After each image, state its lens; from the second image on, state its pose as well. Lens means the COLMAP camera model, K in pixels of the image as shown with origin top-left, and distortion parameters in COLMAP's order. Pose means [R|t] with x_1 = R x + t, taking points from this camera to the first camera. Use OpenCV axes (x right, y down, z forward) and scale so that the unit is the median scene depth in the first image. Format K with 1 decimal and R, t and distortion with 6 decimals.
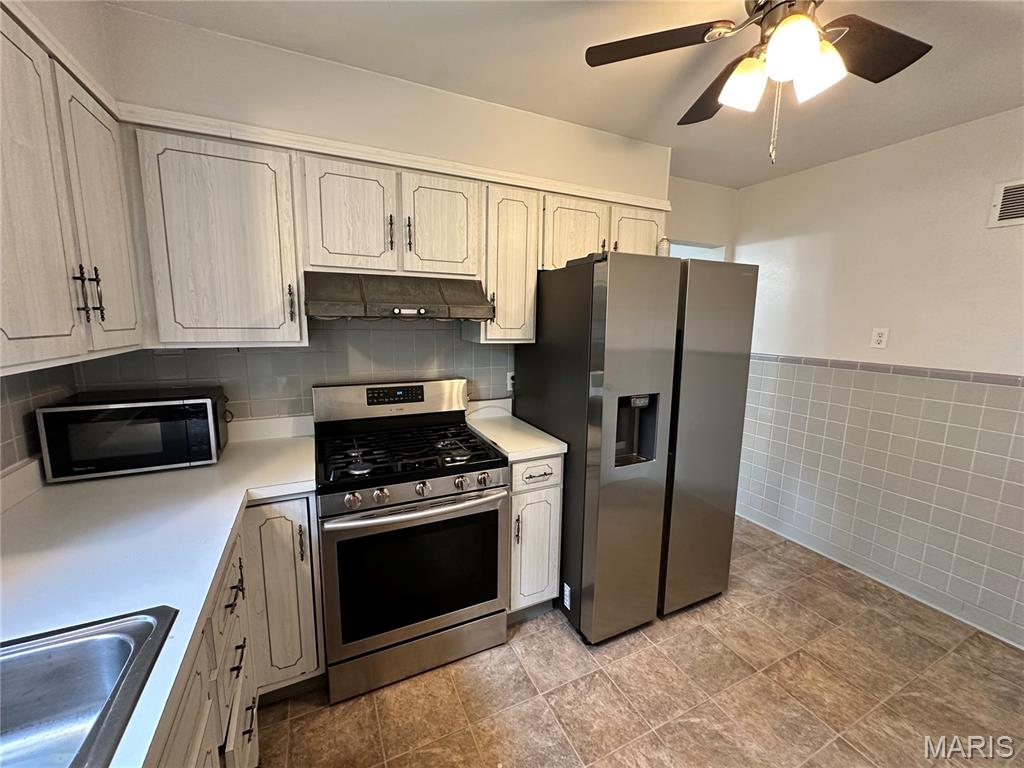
lens RADIAL K [[407.7, 0, 512.0], [0, 407.7, 384.0], [0, 0, 1]] dist [-0.002188, -0.000100]
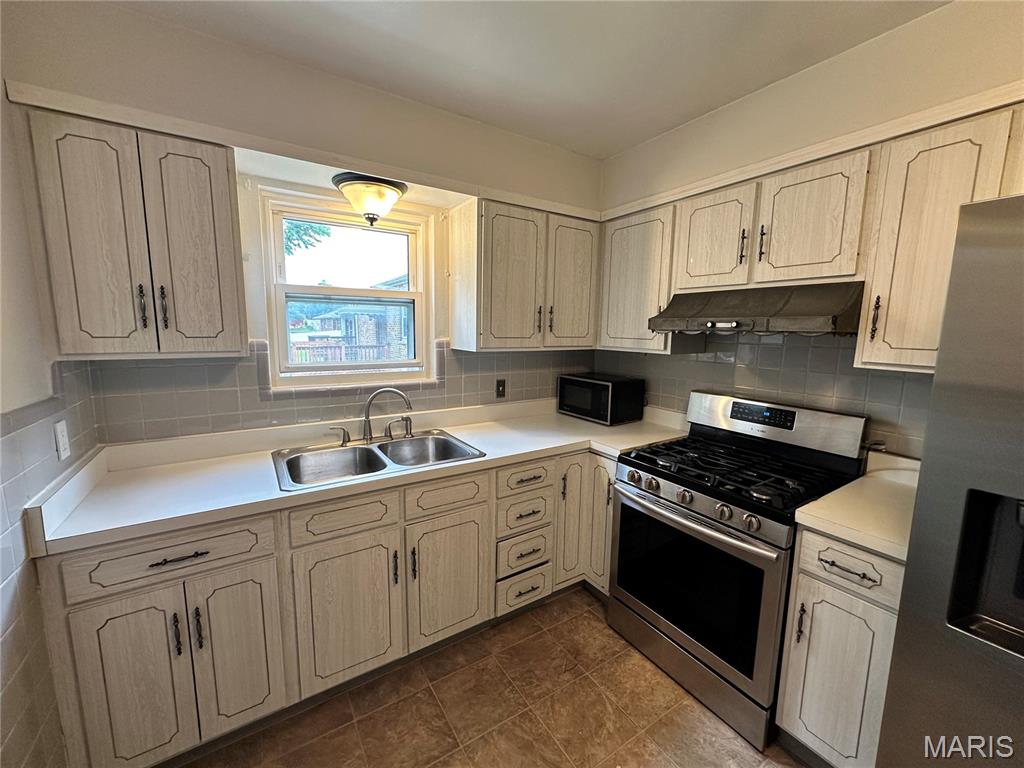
lens RADIAL K [[407.7, 0, 512.0], [0, 407.7, 384.0], [0, 0, 1]] dist [-0.002188, -0.000100]
pose [[0.125880, 0.123656, -0.984309, 0.666583], [-0.170475, 0.980138, 0.101331, -0.047798], [0.977288, 0.155044, 0.144460, 0.362360]]
